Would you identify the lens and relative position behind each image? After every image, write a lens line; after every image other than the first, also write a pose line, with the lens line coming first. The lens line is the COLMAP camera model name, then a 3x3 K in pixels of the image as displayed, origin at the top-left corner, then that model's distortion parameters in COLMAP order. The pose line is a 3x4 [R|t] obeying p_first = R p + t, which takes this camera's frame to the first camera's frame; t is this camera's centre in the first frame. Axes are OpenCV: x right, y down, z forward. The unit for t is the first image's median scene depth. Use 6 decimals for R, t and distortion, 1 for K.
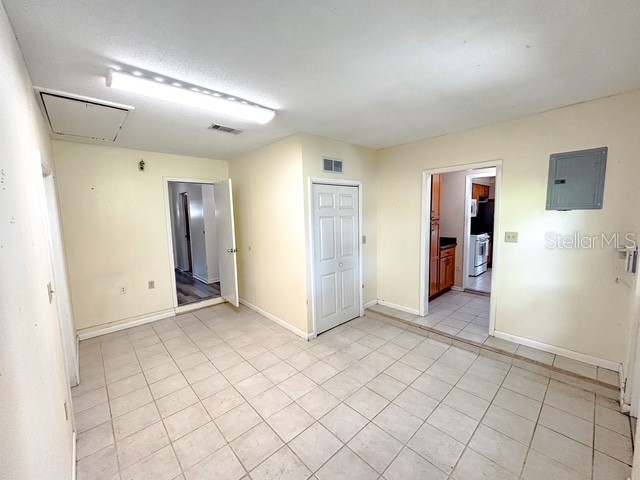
lens RADIAL K [[259.9, 0, 320.5], [0, 259.9, 239.9], [0, 0, 1]] dist [0.004449, -0.000474]
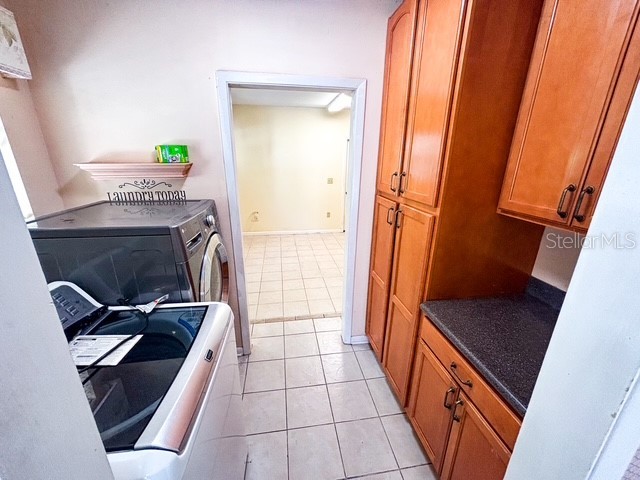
lens RADIAL K [[259.9, 0, 320.0], [0, 259.9, 241.2], [0, 0, 1]] dist [0.004449, -0.000474]
pose [[-0.553132, 0.282562, -0.783712, 1.494797], [-0.083216, 0.917280, 0.389452, -0.298091], [0.828927, 0.280636, -0.483863, 2.047294]]
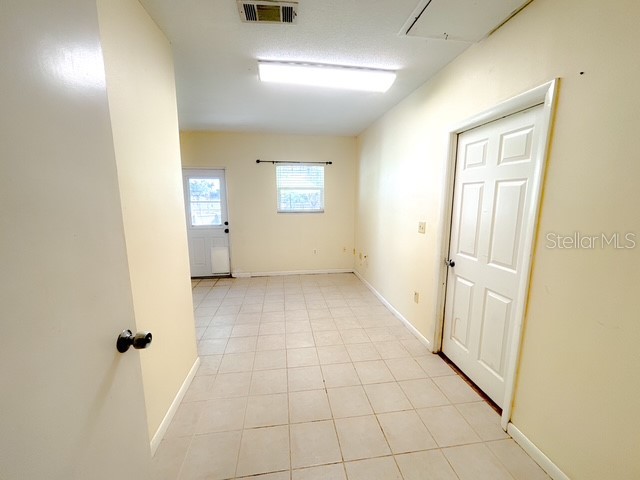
lens RADIAL K [[259.9, 0, 321.1], [0, 259.9, 239.8], [0, 0, 1]] dist [0.004449, -0.000474]
pose [[-0.828559, -0.058936, 0.556791, -1.035724], [0.081710, 0.971070, 0.224380, -0.106088], [-0.553907, 0.231408, -0.799773, 1.951483]]
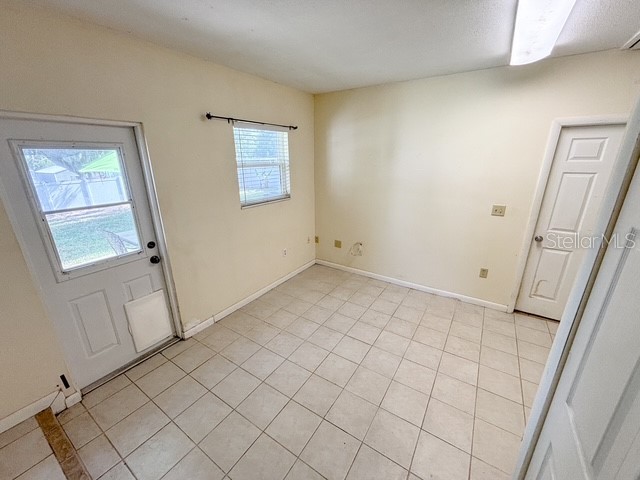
lens RADIAL K [[259.9, 0, 321.0], [0, 259.9, 239.6], [0, 0, 1]] dist [0.004449, -0.000474]
pose [[-0.968937, 0.106525, -0.223191, 0.413752], [0.007495, 0.914713, 0.404036, -0.251783], [0.247195, 0.389812, -0.887097, 1.704362]]
